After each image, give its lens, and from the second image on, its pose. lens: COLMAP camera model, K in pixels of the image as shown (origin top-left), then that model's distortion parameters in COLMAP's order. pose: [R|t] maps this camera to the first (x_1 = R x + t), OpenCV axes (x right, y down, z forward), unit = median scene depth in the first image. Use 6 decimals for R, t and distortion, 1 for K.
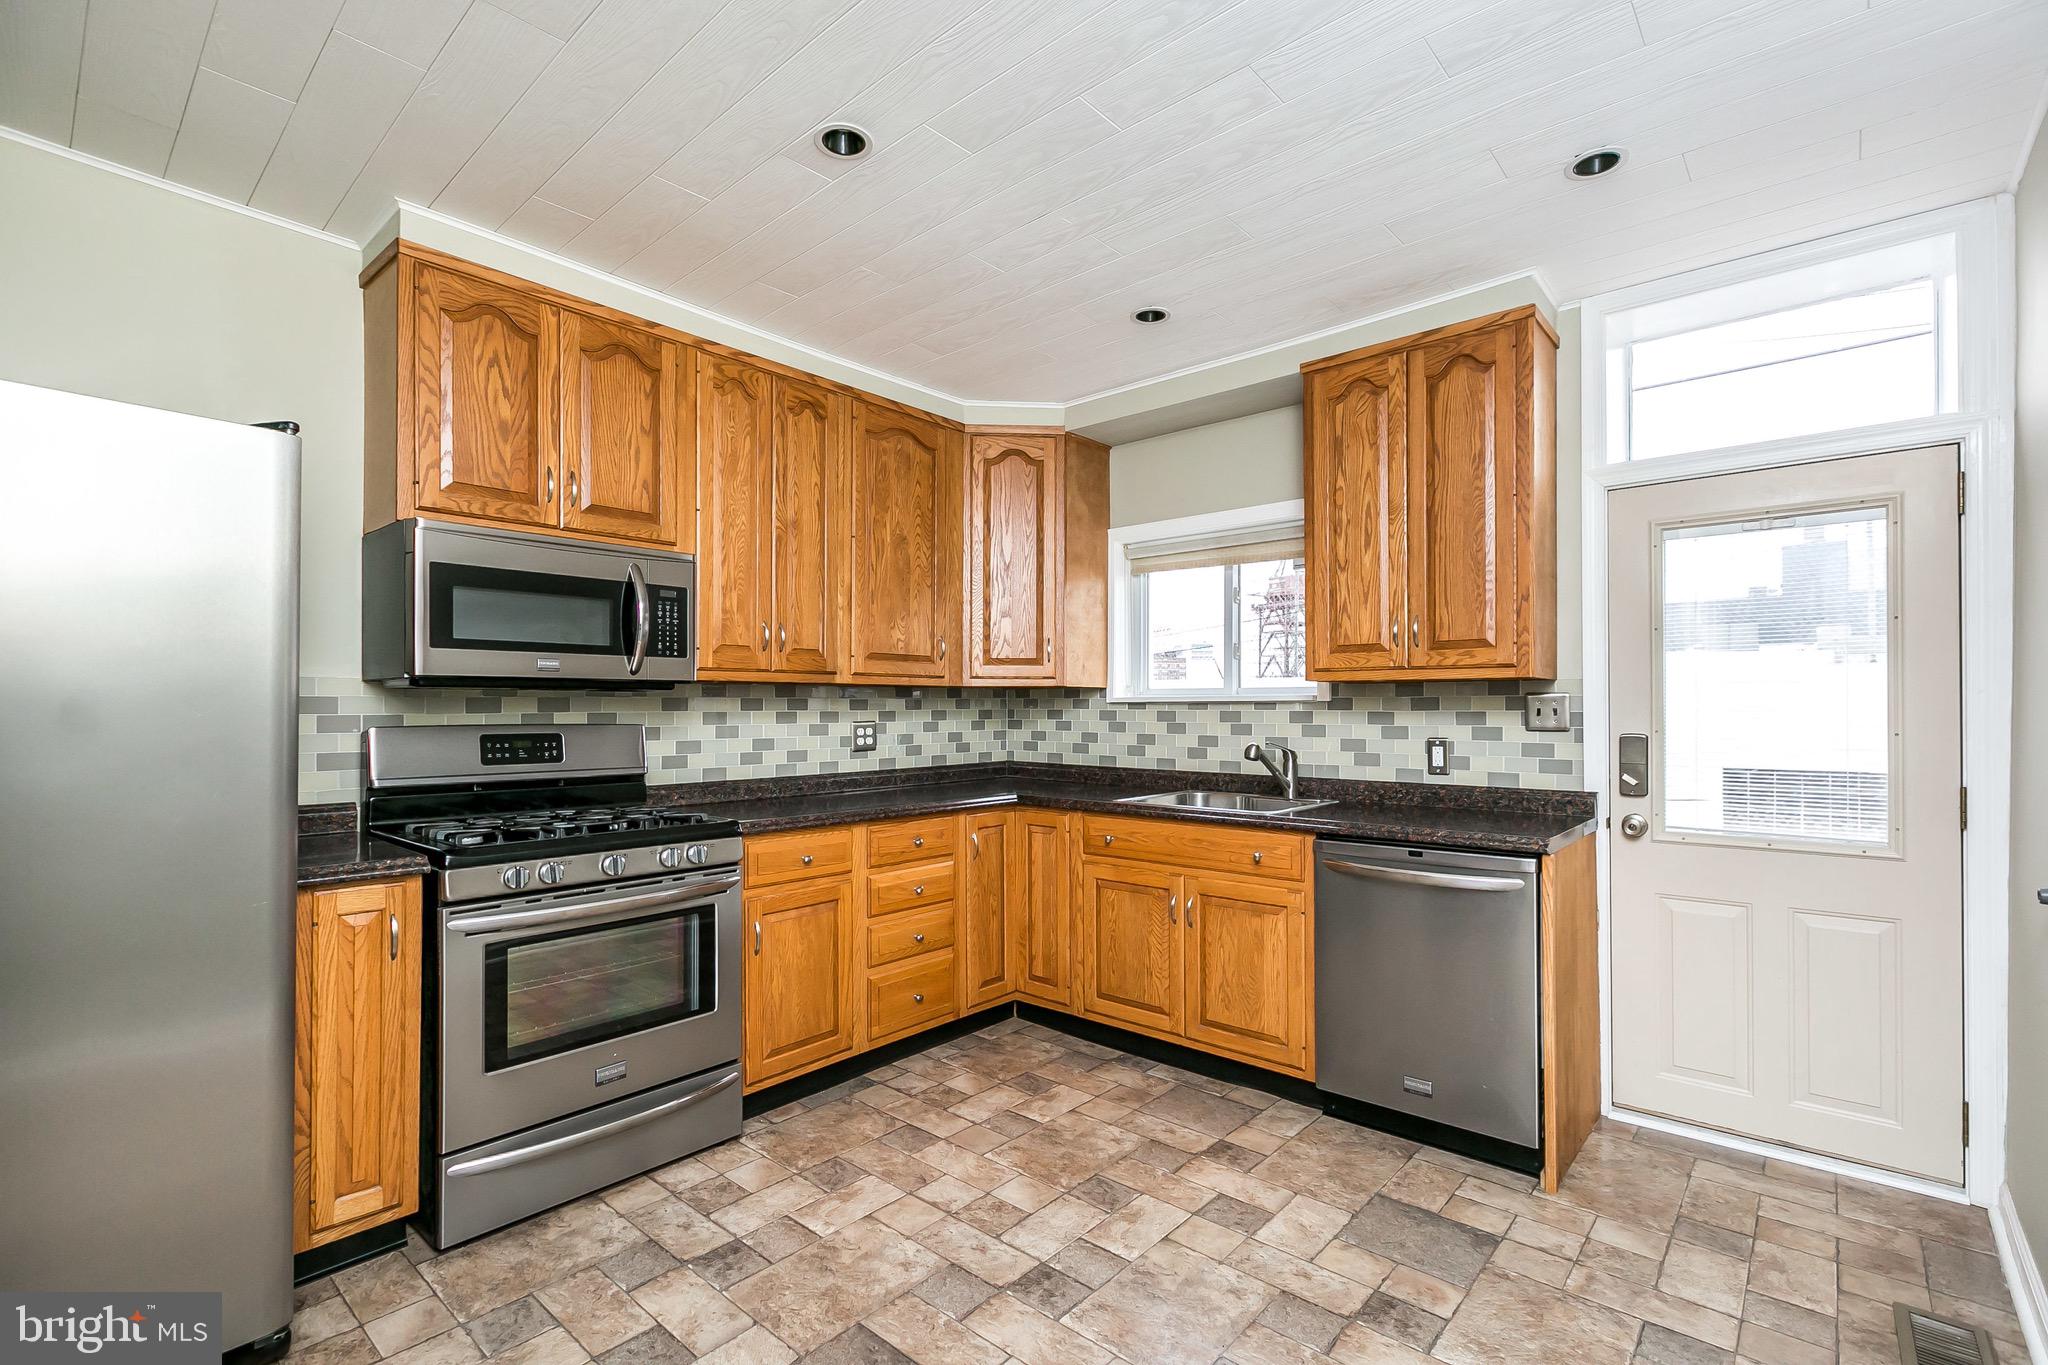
lens RADIAL K [[897.3, 0, 1012.7], [0, 897.3, 596.6], [0, 0, 1]] dist [0.000580, -0.000214]
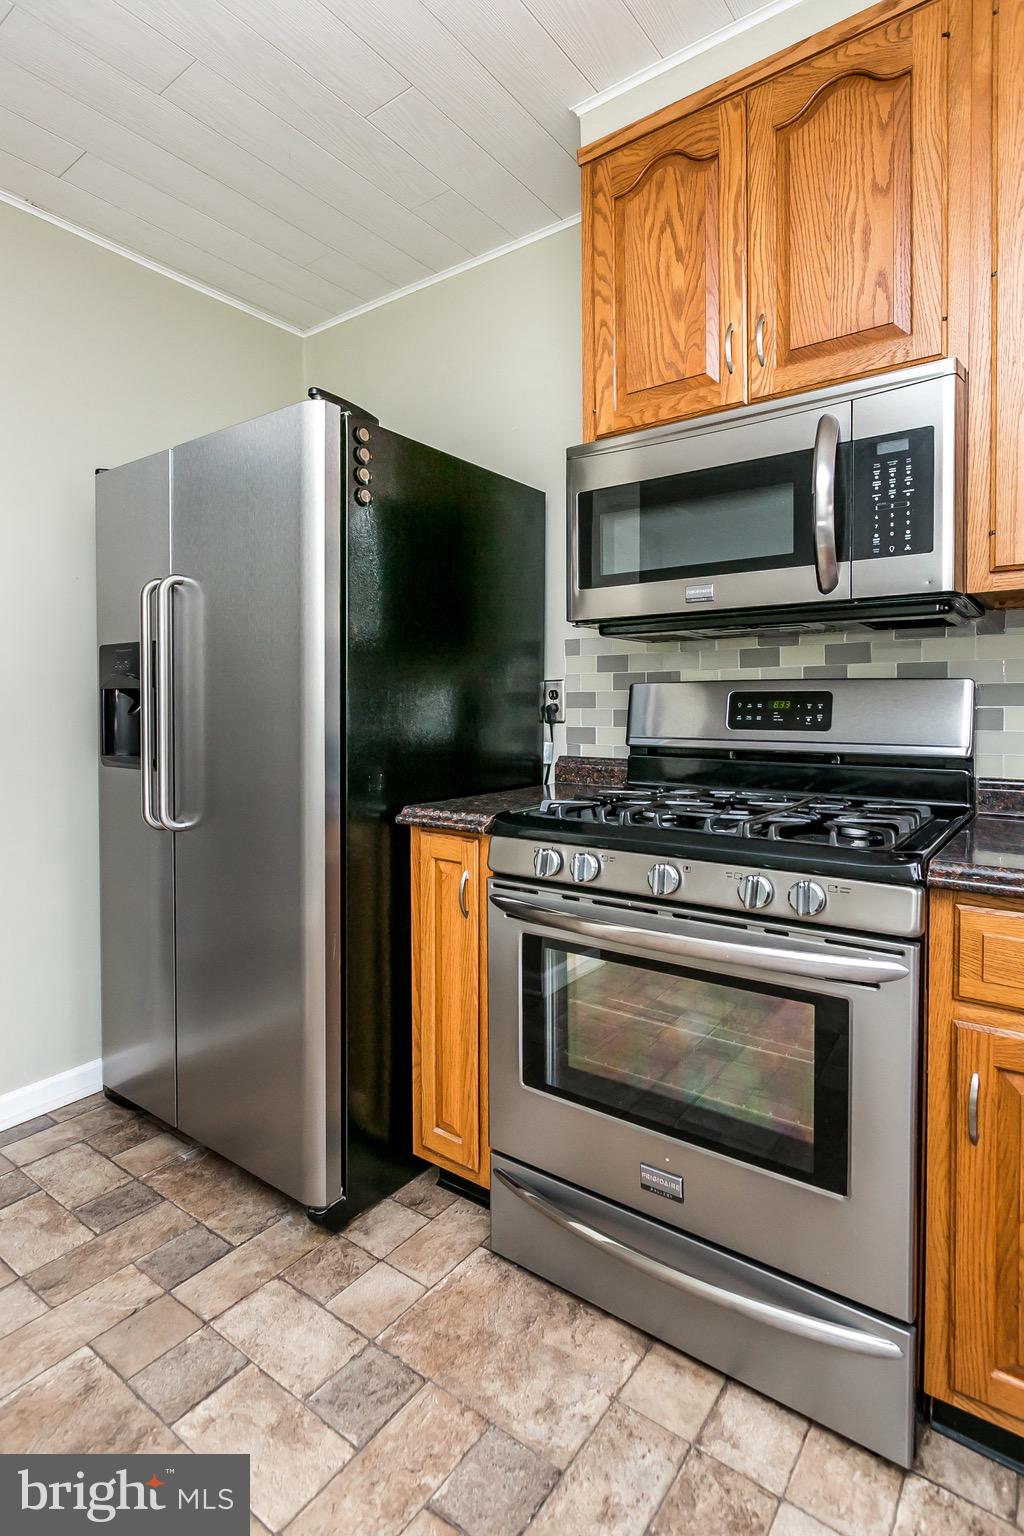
lens RADIAL K [[768.7, 0, 511.7], [0, 768.7, 715.0], [0, 0, 1]] dist [-0.002232, -0.001156]
pose [[0.104007, 0.014553, -0.994470, 0.076960], [0.125965, 0.991648, 0.027686, 0.116117], [0.986568, -0.128148, 0.101305, 0.651491]]
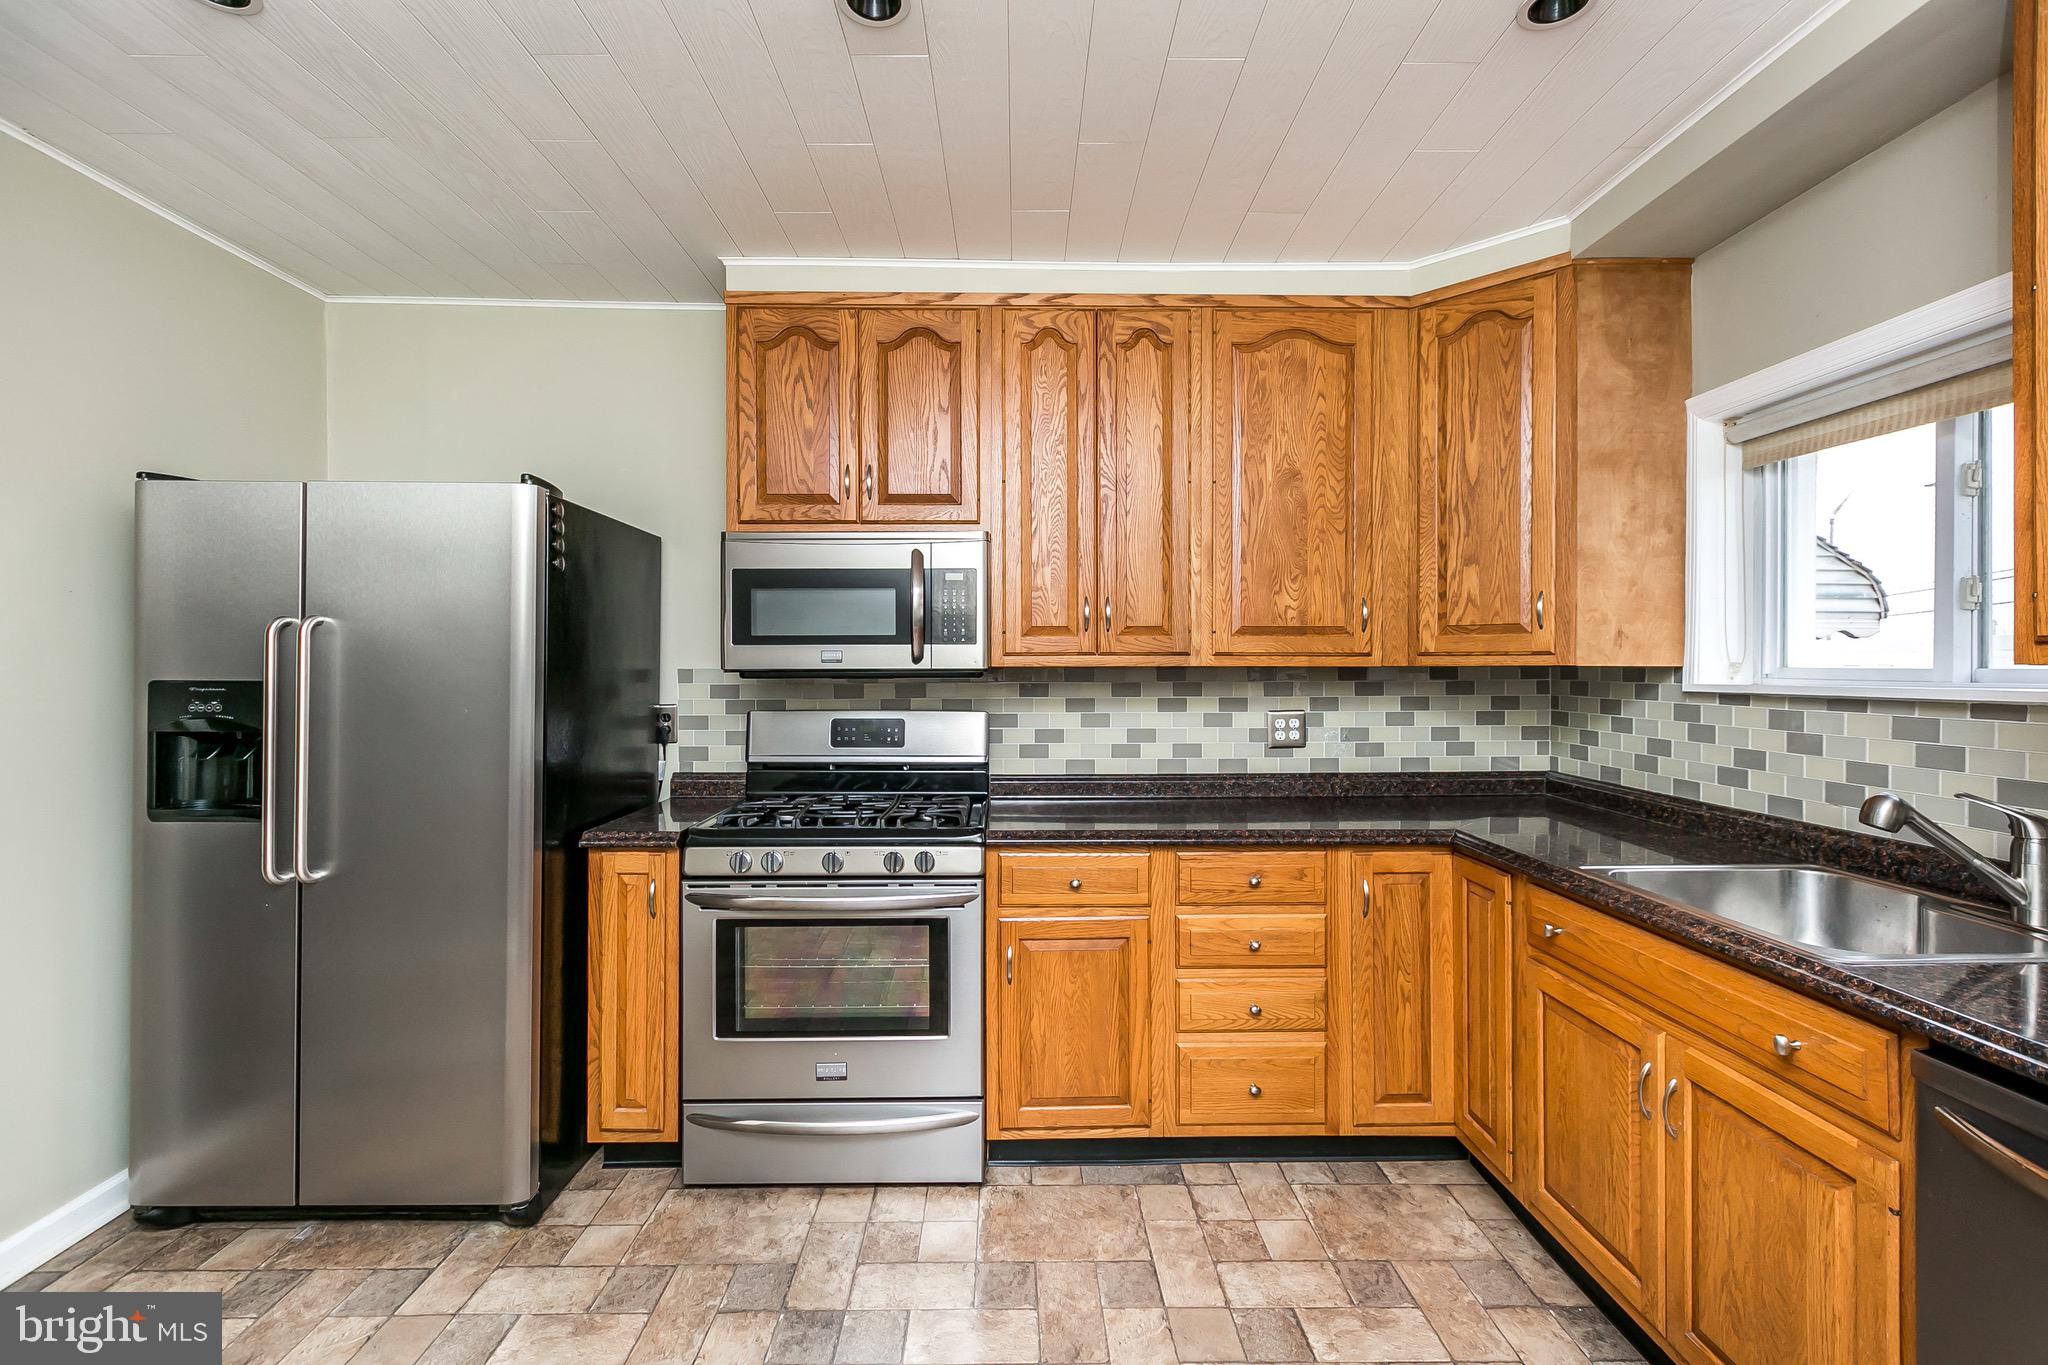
lens RADIAL K [[897.3, 0, 1012.7], [0, 897.3, 596.6], [0, 0, 1]] dist [0.000580, -0.000214]
pose [[0.683009, -0.057051, -0.728178, 0.326420], [0.089960, 0.995925, 0.006352, 0.015900], [0.724849, -0.069845, 0.685358, 0.374009]]
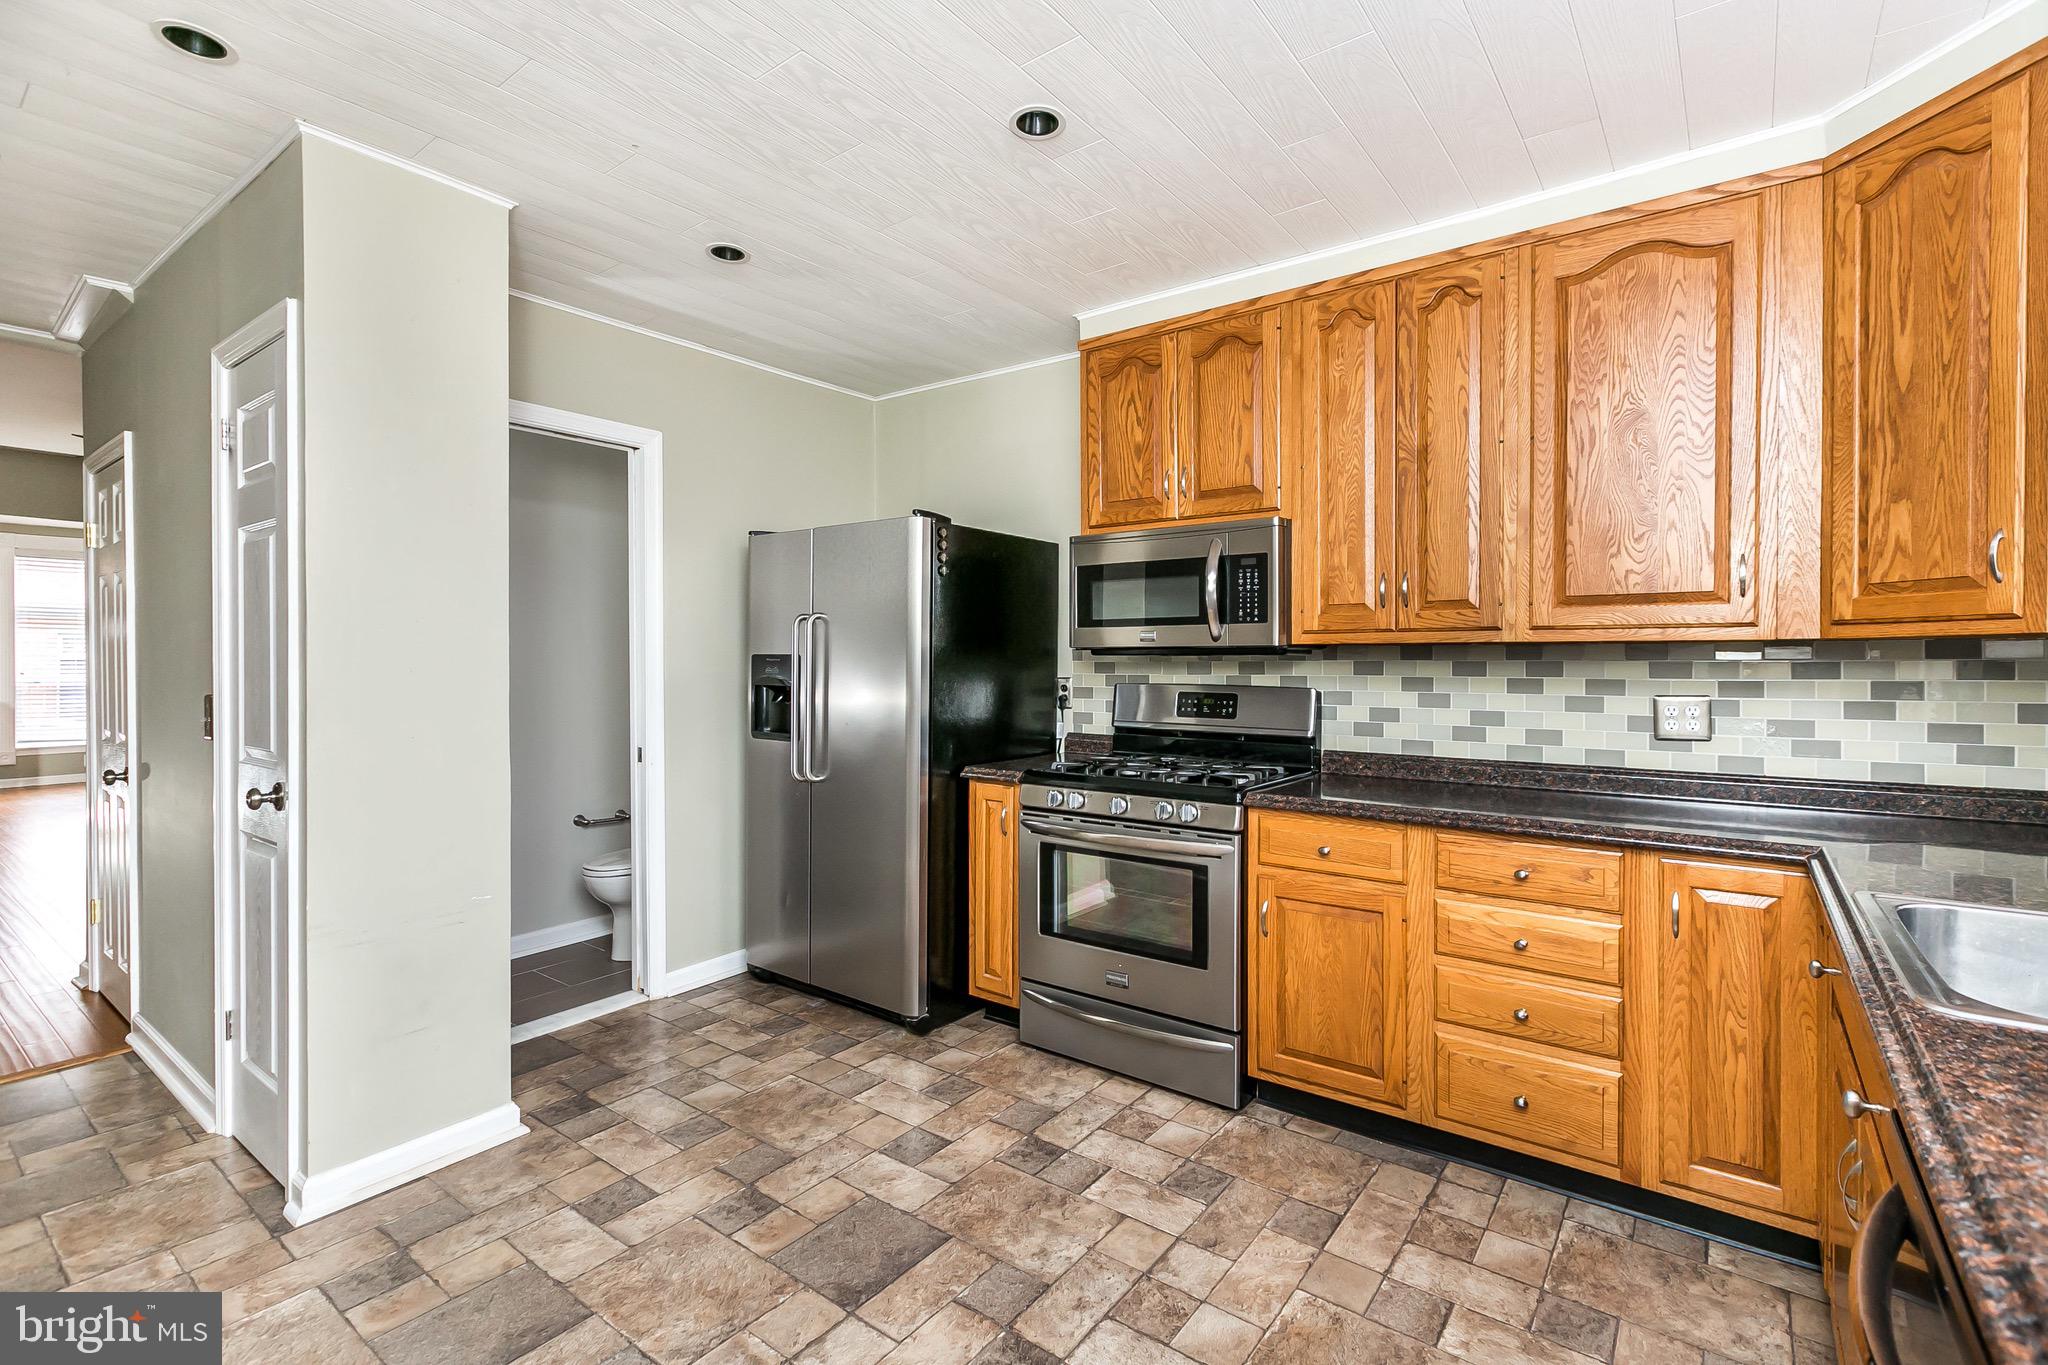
lens RADIAL K [[893.3, 0, 1037.7], [0, 893.3, 576.9], [0, 0, 1]] dist [-0.000602, -0.000389]
pose [[0.109046, -0.090986, -0.989864, 0.566438], [0.120667, 0.989650, -0.077674, 0.061171], [0.986686, -0.110974, 0.118897, 0.605174]]
